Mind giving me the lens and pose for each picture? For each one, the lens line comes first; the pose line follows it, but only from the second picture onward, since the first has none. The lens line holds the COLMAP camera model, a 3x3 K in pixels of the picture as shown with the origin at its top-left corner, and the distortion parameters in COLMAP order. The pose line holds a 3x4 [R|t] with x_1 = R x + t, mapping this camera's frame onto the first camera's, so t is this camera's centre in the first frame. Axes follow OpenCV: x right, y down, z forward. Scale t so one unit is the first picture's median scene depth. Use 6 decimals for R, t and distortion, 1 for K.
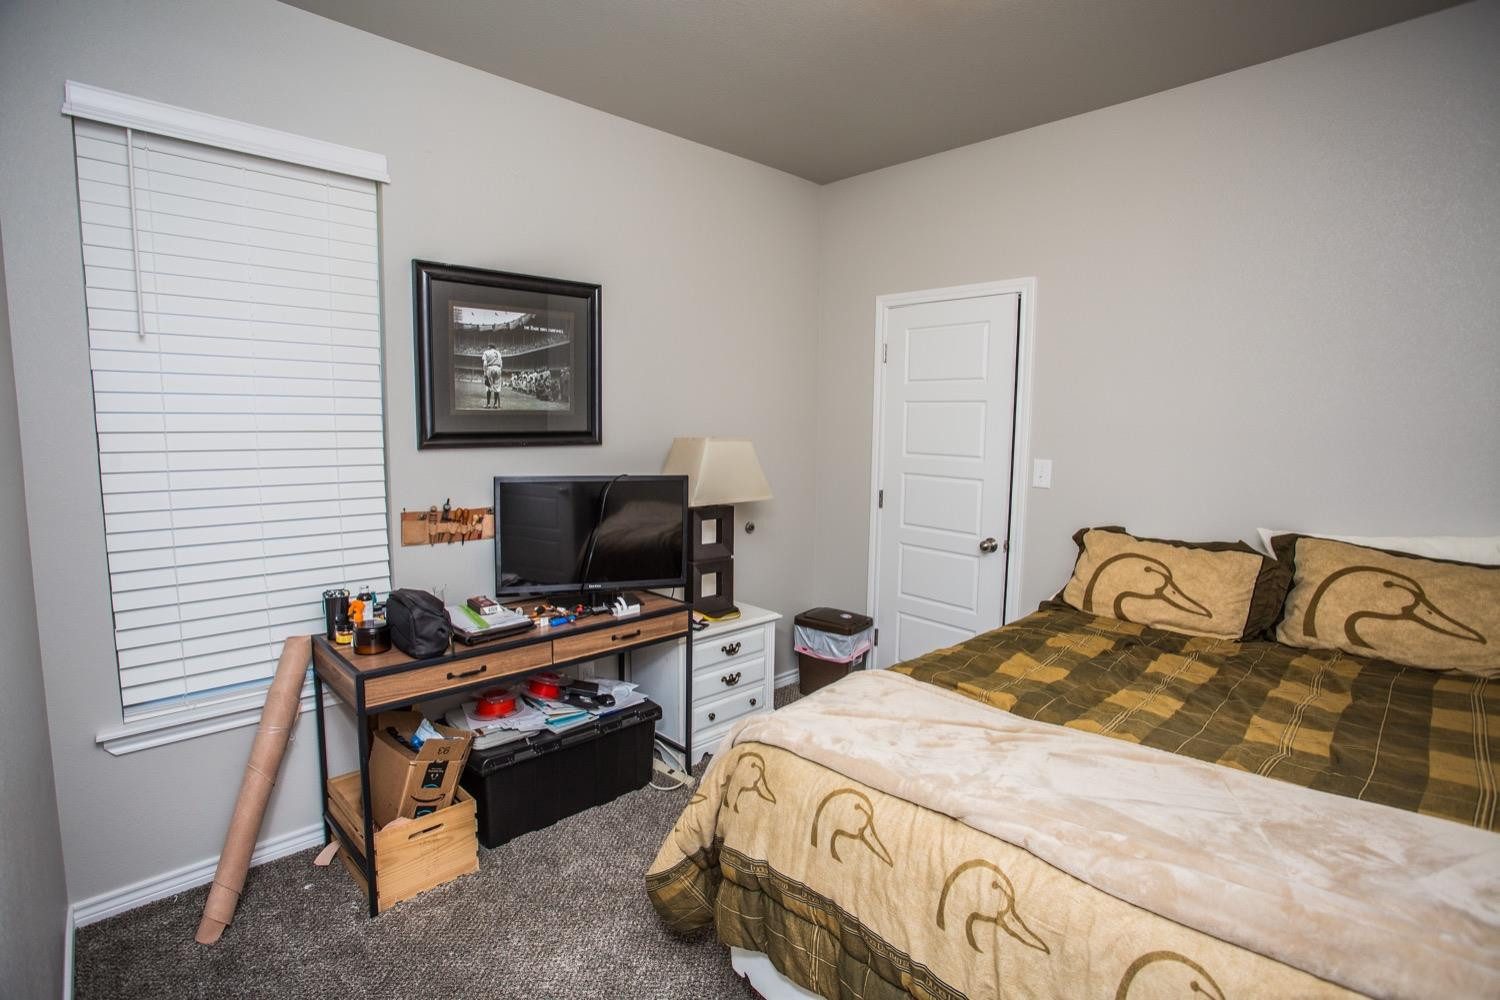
lens RADIAL K [[730.5, 0, 757.7], [0, 730.5, 494.5], [0, 0, 1]] dist [-0.078111, 0.036144]
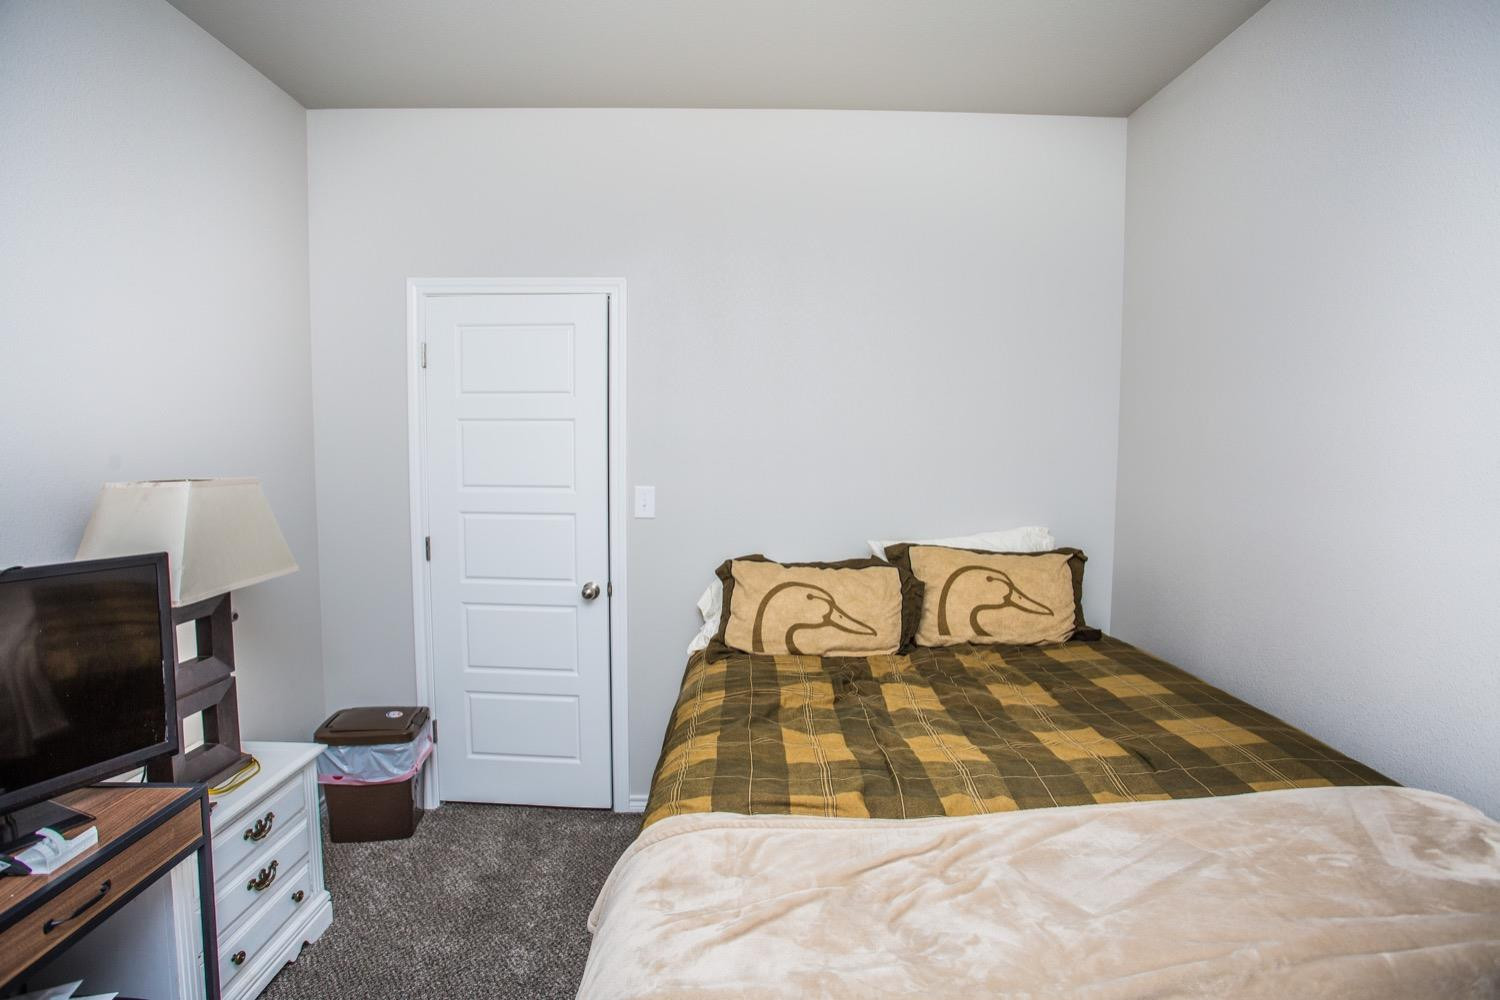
lens RADIAL K [[730.5, 0, 757.7], [0, 730.5, 494.5], [0, 0, 1]] dist [-0.078111, 0.036144]
pose [[0.684483, -0.064762, 0.726147, -0.213478], [0.078067, 0.996830, 0.015315, -0.054888], [-0.724837, 0.046205, 0.687369, 0.385747]]
